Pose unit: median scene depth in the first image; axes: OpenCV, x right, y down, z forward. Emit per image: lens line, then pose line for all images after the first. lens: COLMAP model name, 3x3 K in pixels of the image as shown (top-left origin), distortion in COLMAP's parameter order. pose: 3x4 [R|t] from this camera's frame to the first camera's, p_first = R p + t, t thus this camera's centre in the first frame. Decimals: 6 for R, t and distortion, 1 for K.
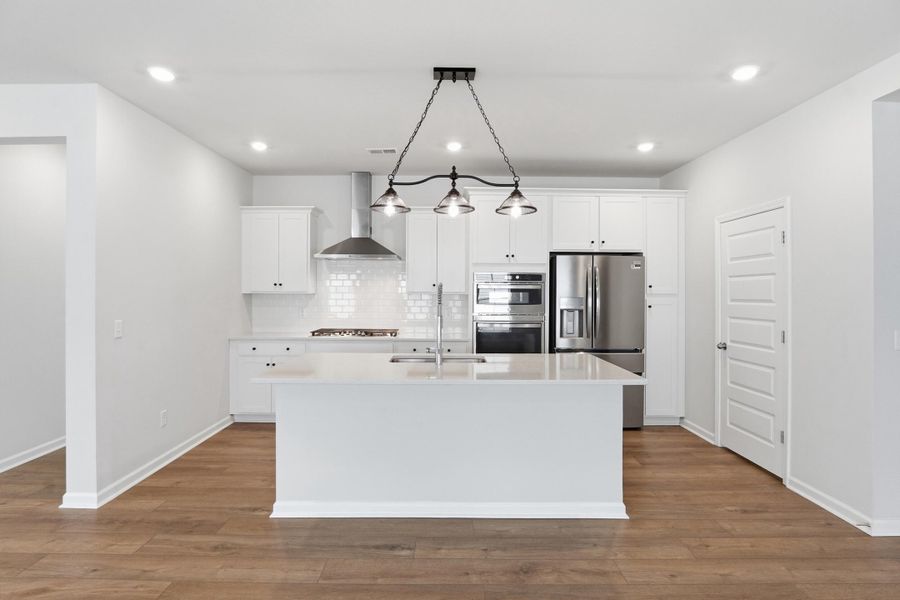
lens RADIAL K [[488.2, 0, 445.8], [0, 488.2, 291.1], [0, 0, 1]] dist [-0.024366, 0.000558]
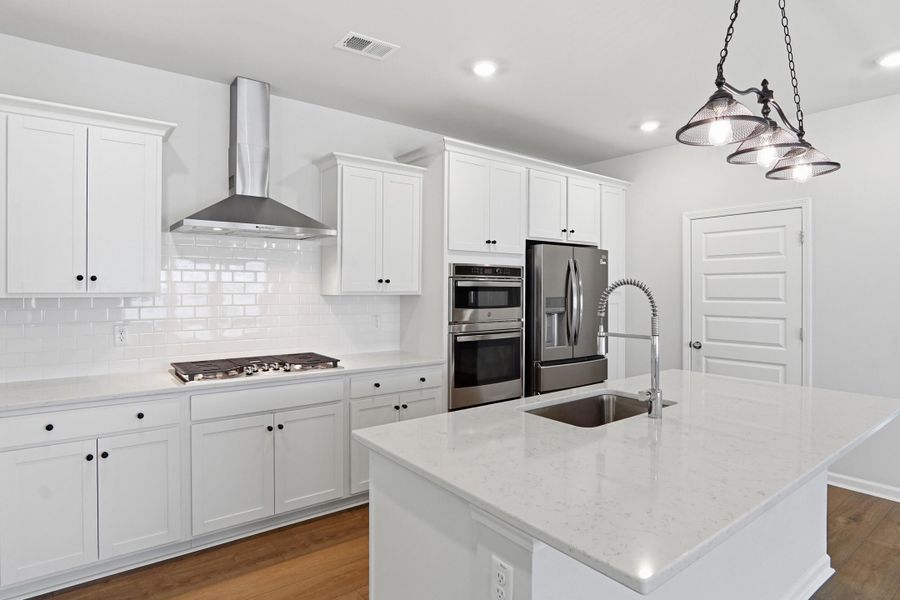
lens RADIAL K [[488.5, 0, 443.1], [0, 488.5, 297.9], [0, 0, 1]] dist [-0.026254, 0.002211]
pose [[0.798519, -0.016557, 0.601742, -0.375971], [0.001069, 0.999659, 0.026088, -0.007323], [-0.601969, -0.020188, 0.798264, 0.459981]]
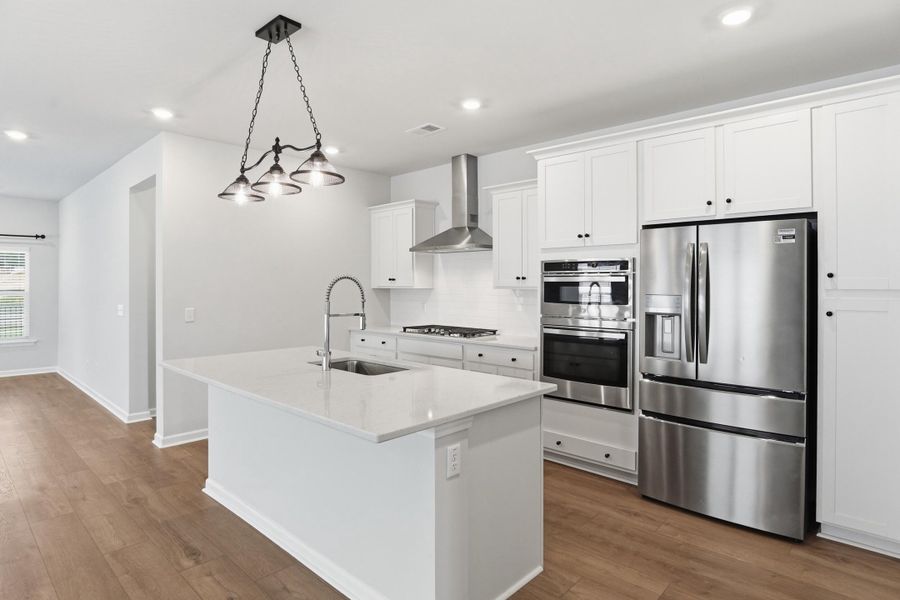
lens RADIAL K [[493.9, 0, 448.7], [0, 493.9, 285.6], [0, 0, 1]] dist [-0.029069, 0.002778]
pose [[0.730649, -0.002391, -0.682749, 0.485027], [0.000390, 0.999995, -0.003084, 0.002762], [0.682753, 0.001987, 0.730646, 0.343620]]
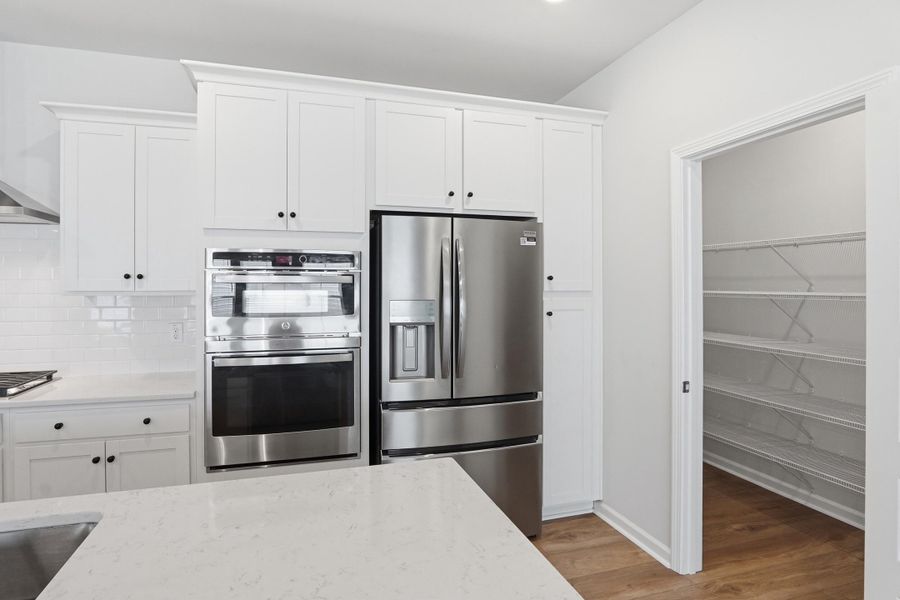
lens RADIAL K [[532.7, 0, 454.5], [0, 532.7, 286.5], [0, 0, 1]] dist [-0.035659, 0.000837]
pose [[0.949548, -0.006751, 0.313548, 0.125614], [0.005502, 0.999973, 0.004865, -0.003476], [-0.313573, -0.002895, 0.949560, 0.458546]]
